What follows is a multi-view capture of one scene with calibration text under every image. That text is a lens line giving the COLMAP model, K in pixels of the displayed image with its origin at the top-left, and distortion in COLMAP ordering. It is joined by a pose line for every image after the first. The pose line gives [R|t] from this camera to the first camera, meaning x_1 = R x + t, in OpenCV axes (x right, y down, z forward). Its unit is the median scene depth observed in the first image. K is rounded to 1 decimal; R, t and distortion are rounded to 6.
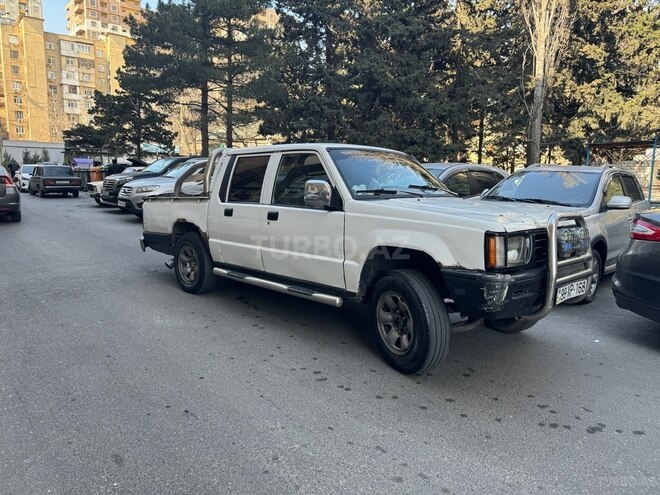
lens RADIAL K [[482.9, 0, 325.3], [0, 482.9, 245.8], [0, 0, 1]] dist [0.031171, -0.044443]
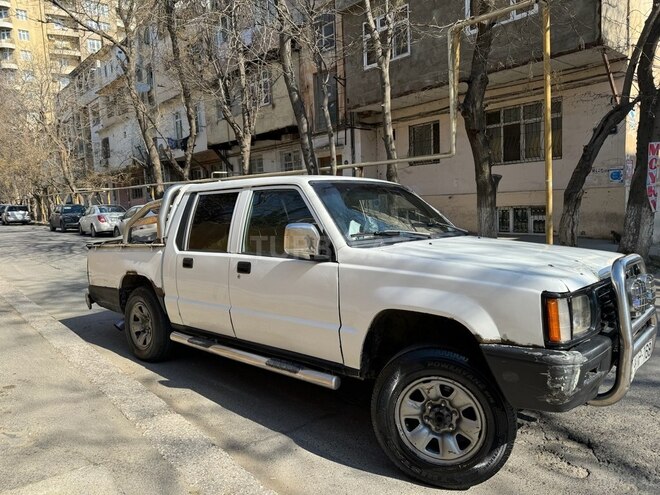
lens RADIAL K [[482.9, 0, 328.3], [0, 482.9, 244.0], [0, 0, 1]] dist [0.031171, -0.044443]
pose [[0.997041, -0.034142, 0.068879, -0.023935], [0.038472, 0.997300, -0.062558, -0.045974], [-0.066557, 0.065023, 0.995662, 0.198771]]
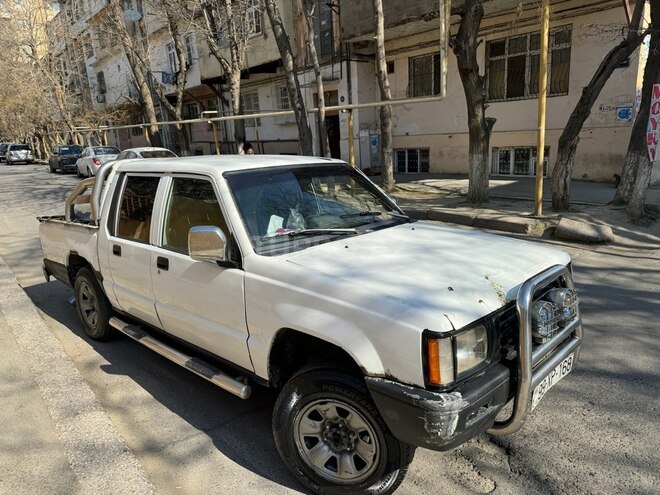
lens RADIAL K [[482.9, 0, 329.8], [0, 482.9, 250.6], [0, 0, 1]] dist [0.031171, -0.044443]
pose [[0.998139, -0.053393, 0.029472, 0.127651], [0.050335, 0.994084, 0.096249, -0.140101], [-0.034437, -0.094587, 0.994921, 0.242195]]
